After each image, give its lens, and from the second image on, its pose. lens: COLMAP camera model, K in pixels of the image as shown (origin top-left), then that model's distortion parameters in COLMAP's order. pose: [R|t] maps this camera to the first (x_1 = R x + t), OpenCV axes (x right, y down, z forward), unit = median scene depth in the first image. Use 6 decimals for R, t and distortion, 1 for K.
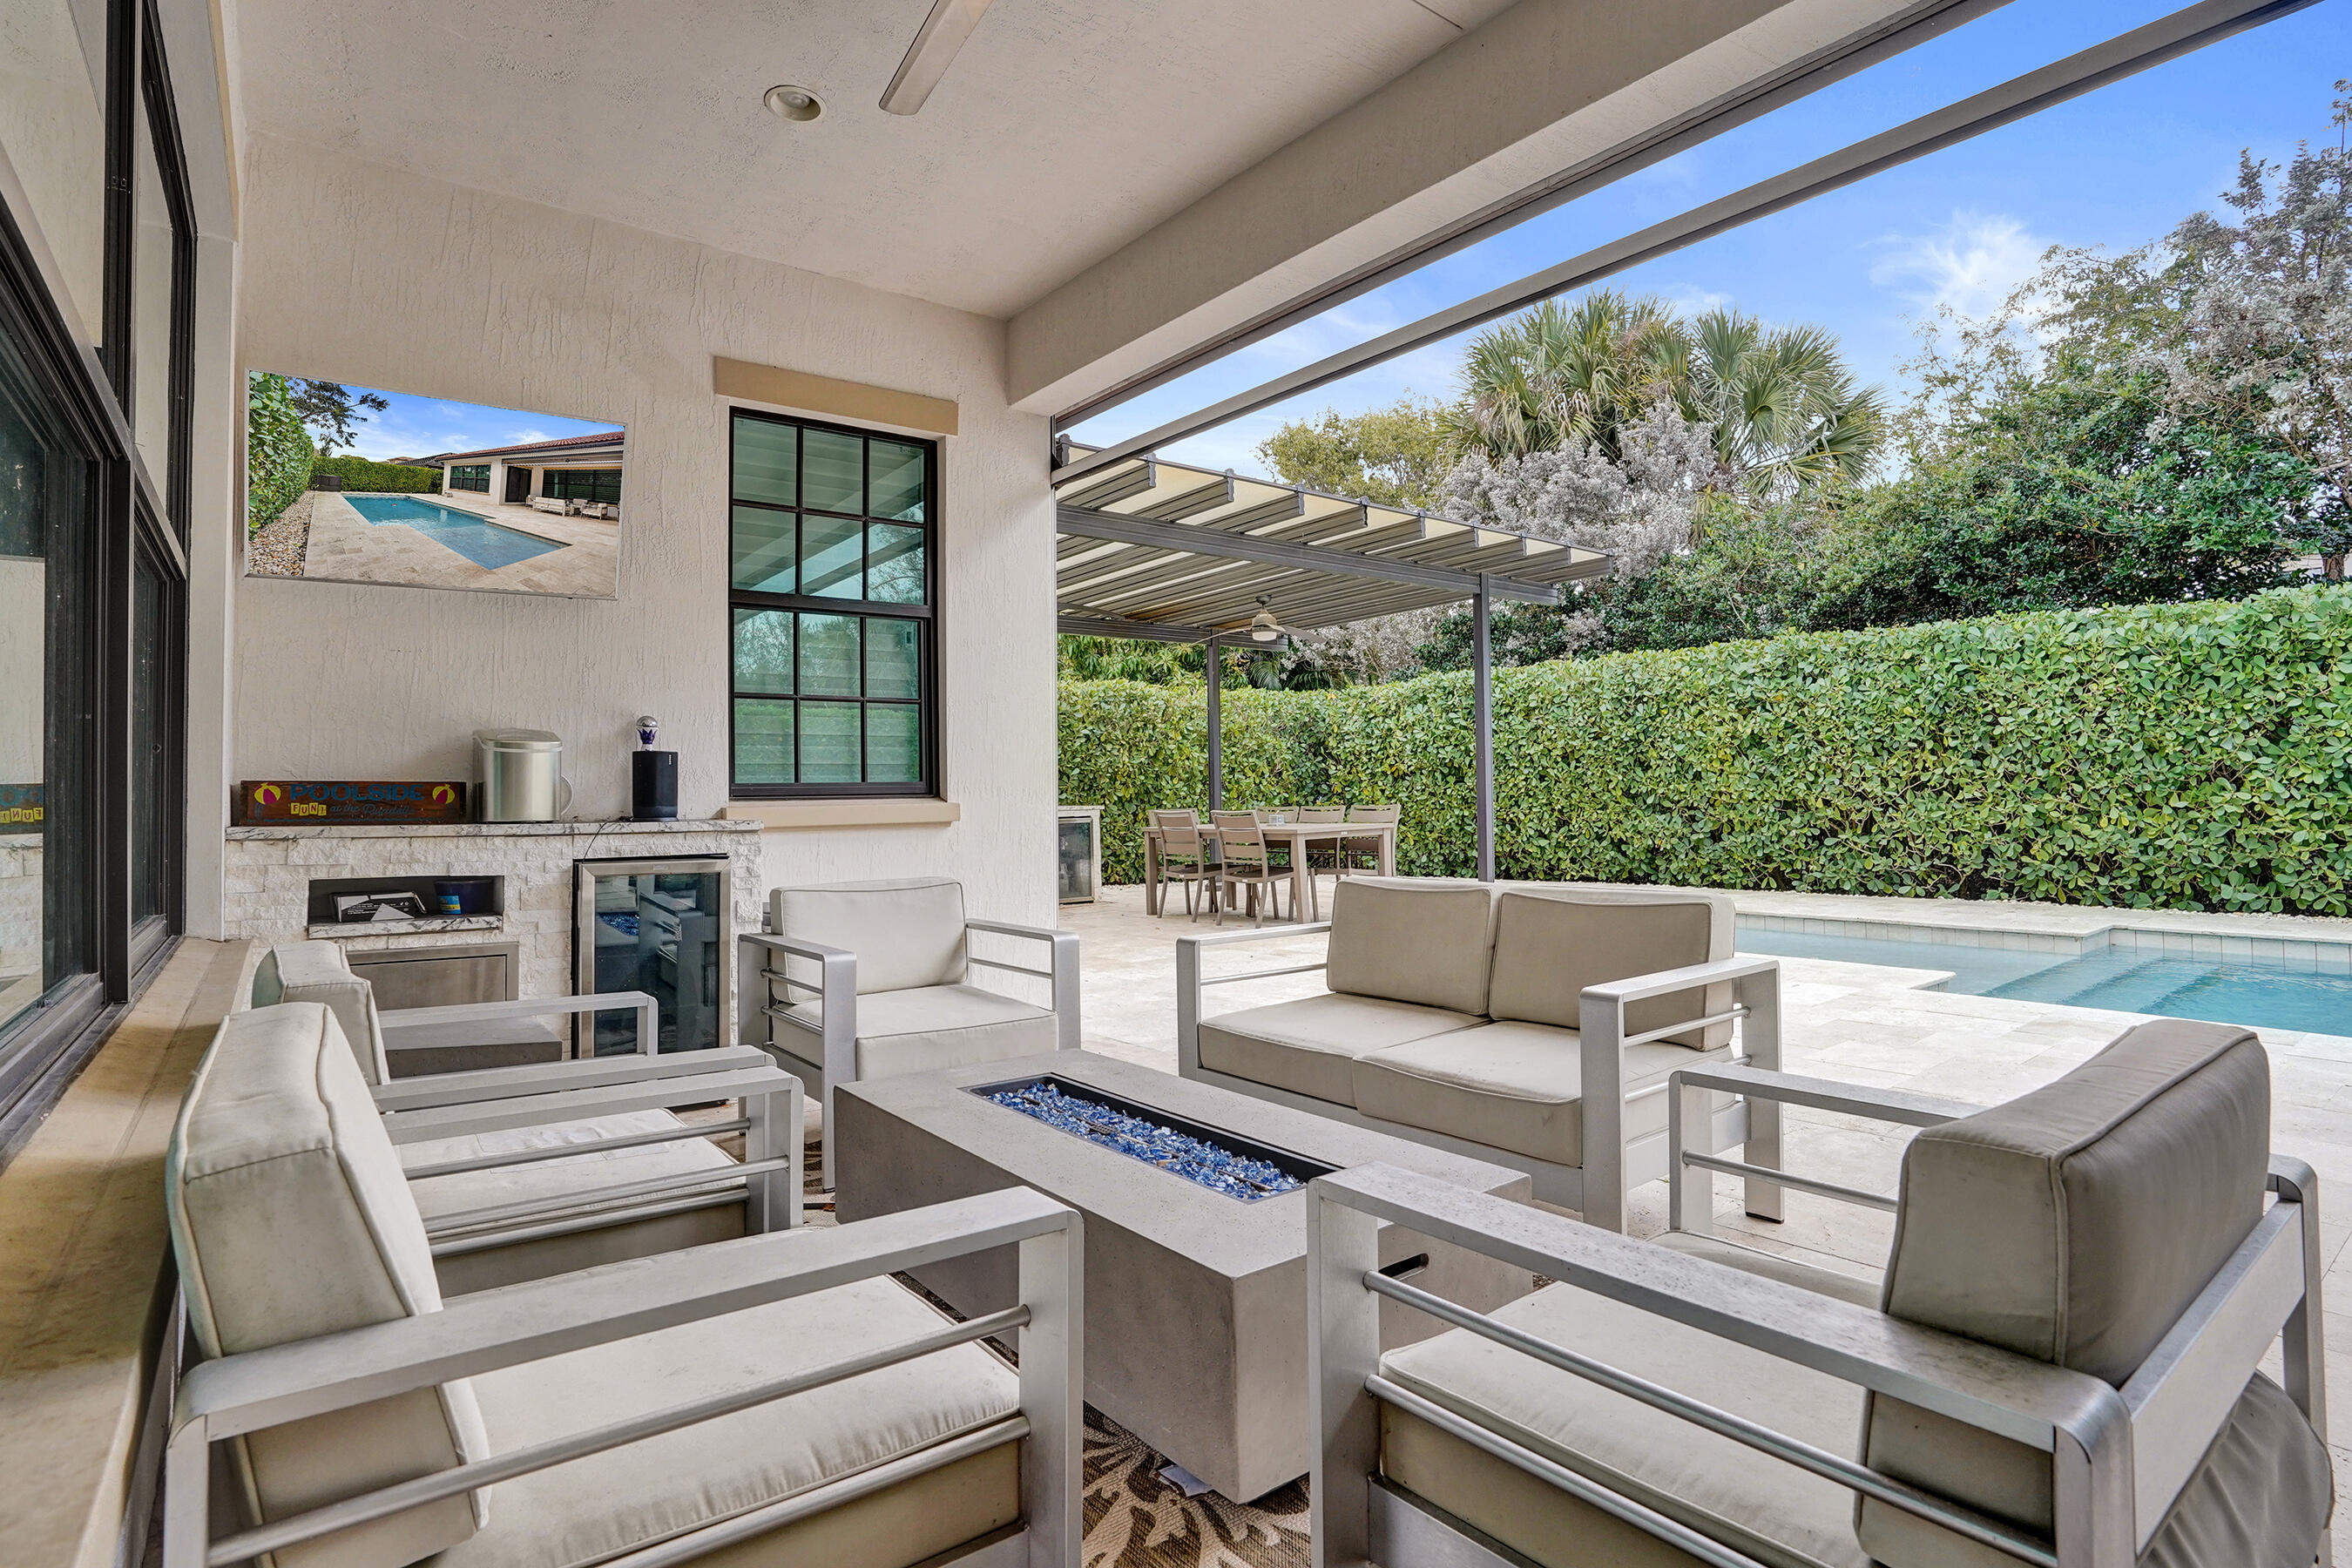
lens RADIAL K [[1143.7, 0, 1189.4], [0, 1143.7, 792.9], [0, 0, 1]] dist [-0.042505, 0.004498]
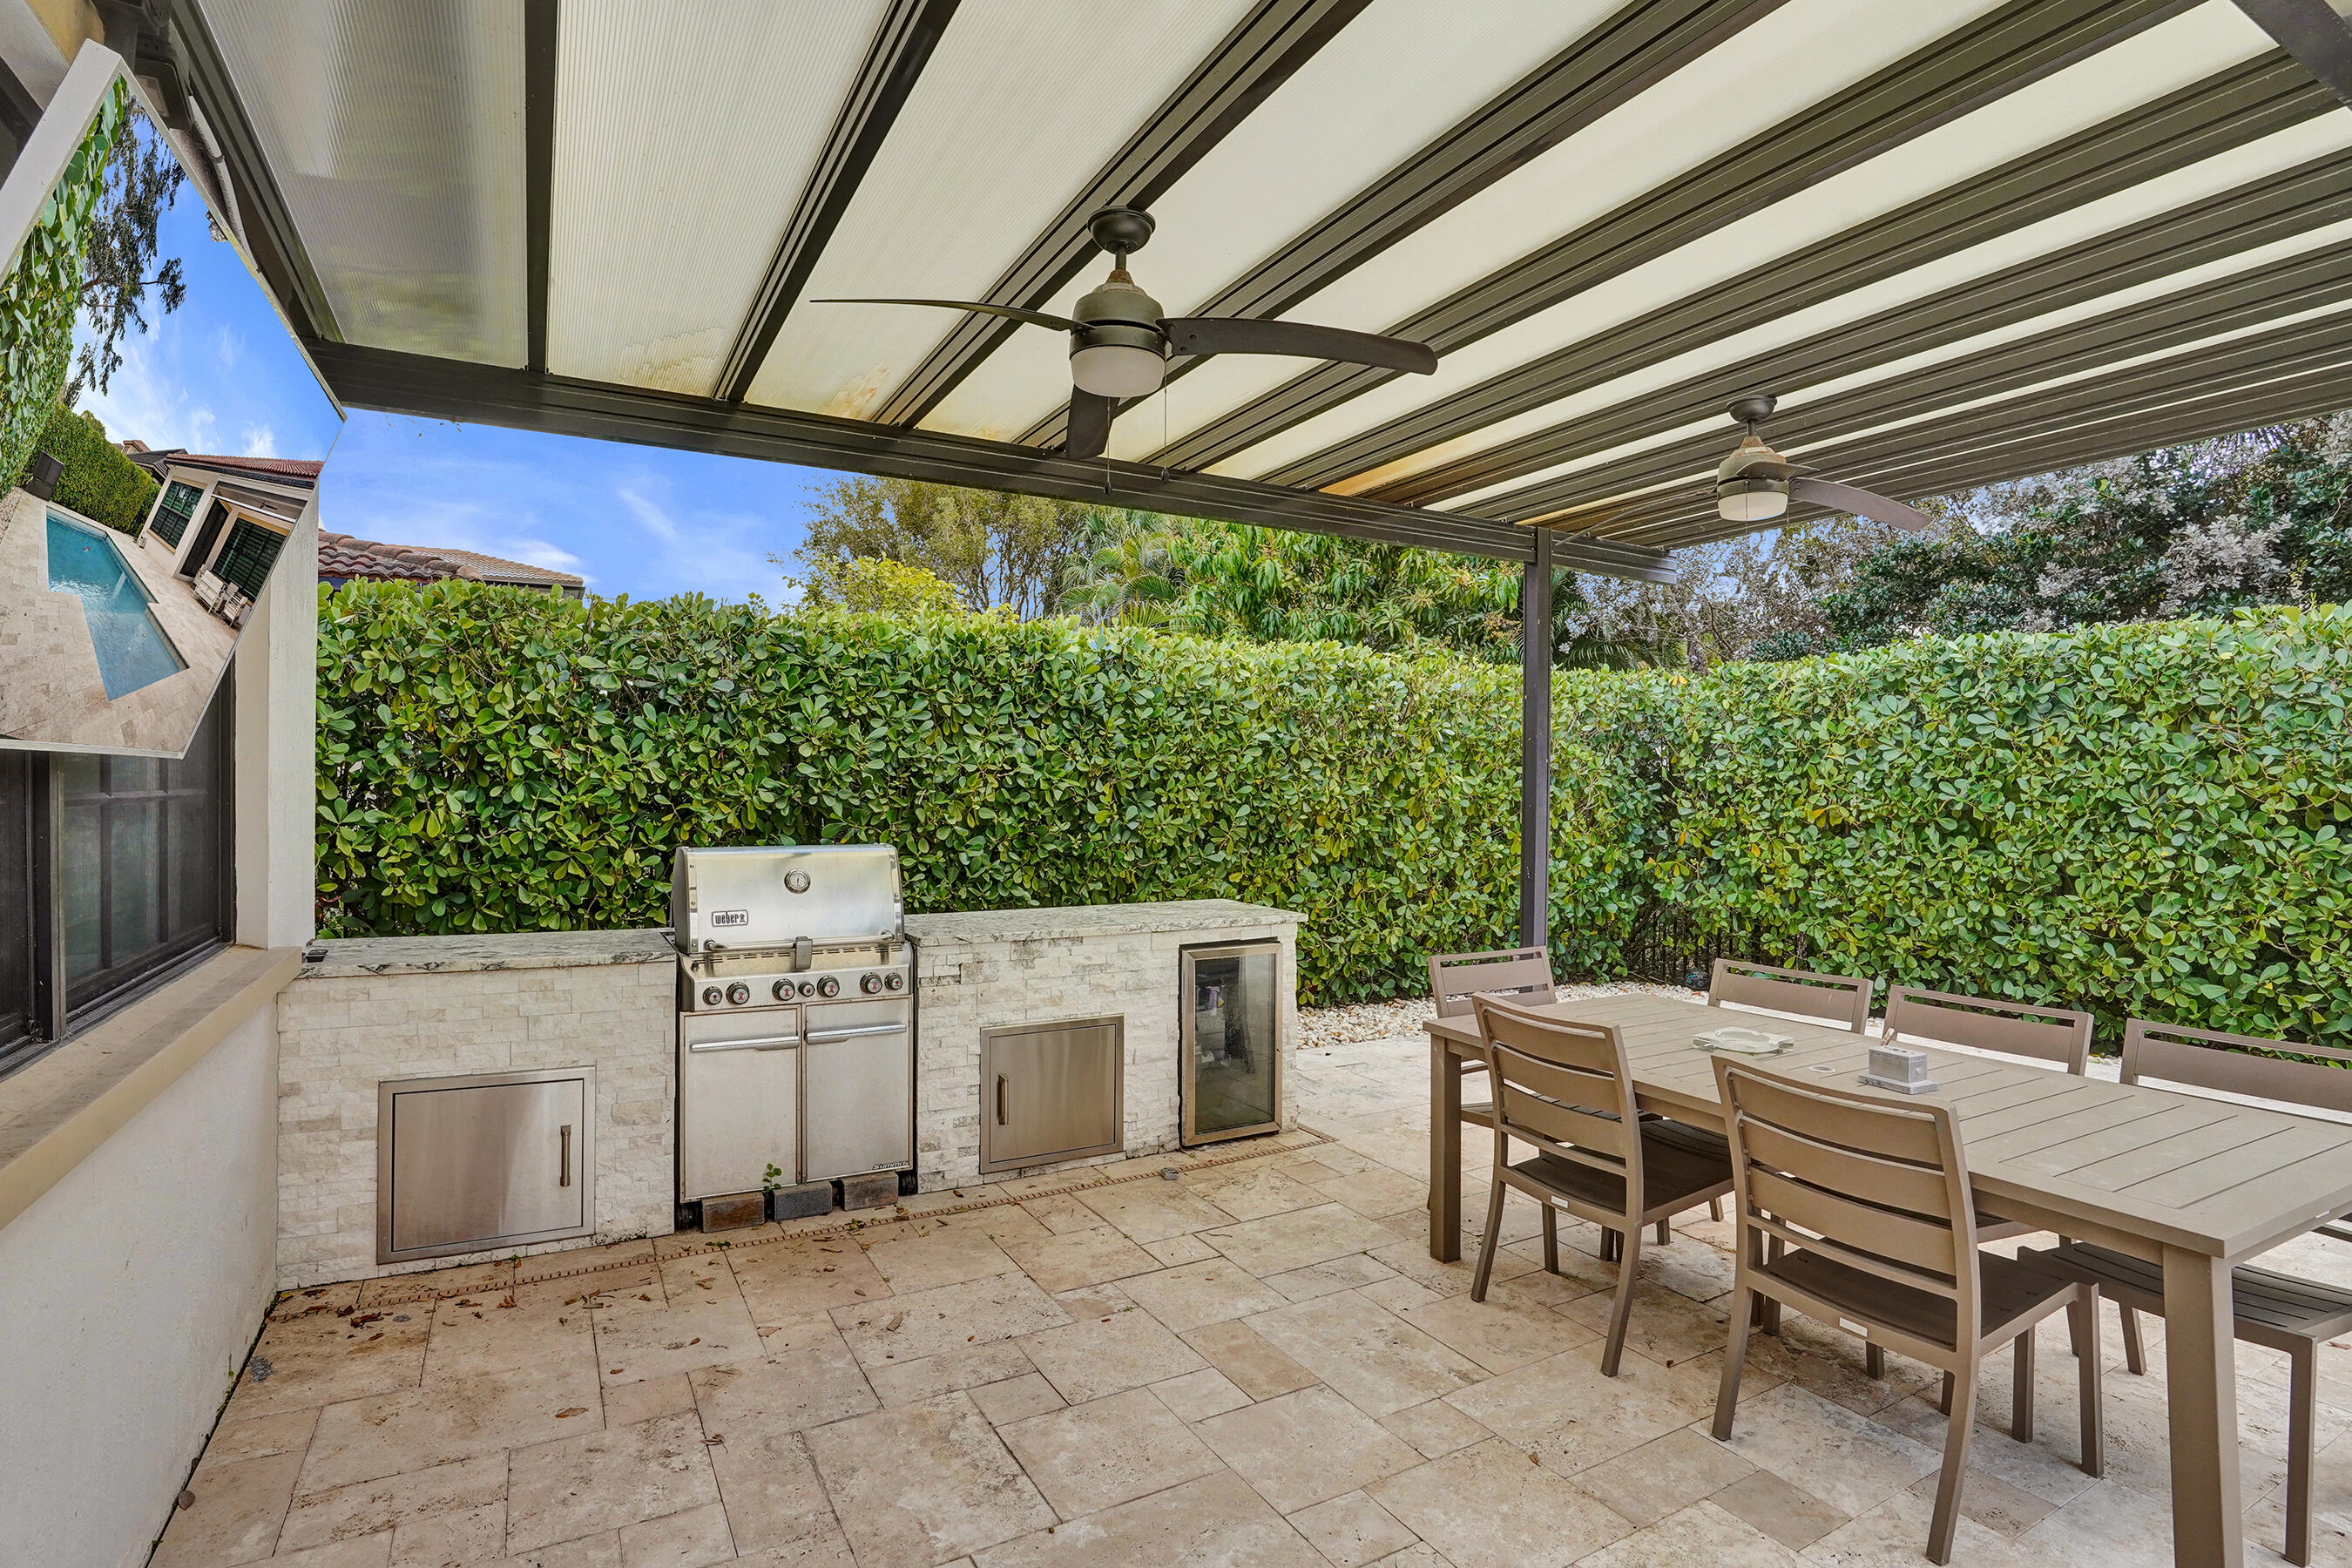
lens RADIAL K [[1143.7, 0, 1185.1], [0, 1143.7, 783.6], [0, 0, 1]] dist [-0.042505, 0.004498]
pose [[0.989057, 0.026155, -0.145195, -0.046113], [-0.025513, 0.999655, 0.006287, -0.032307], [0.145309, -0.002514, 0.989383, 0.441239]]
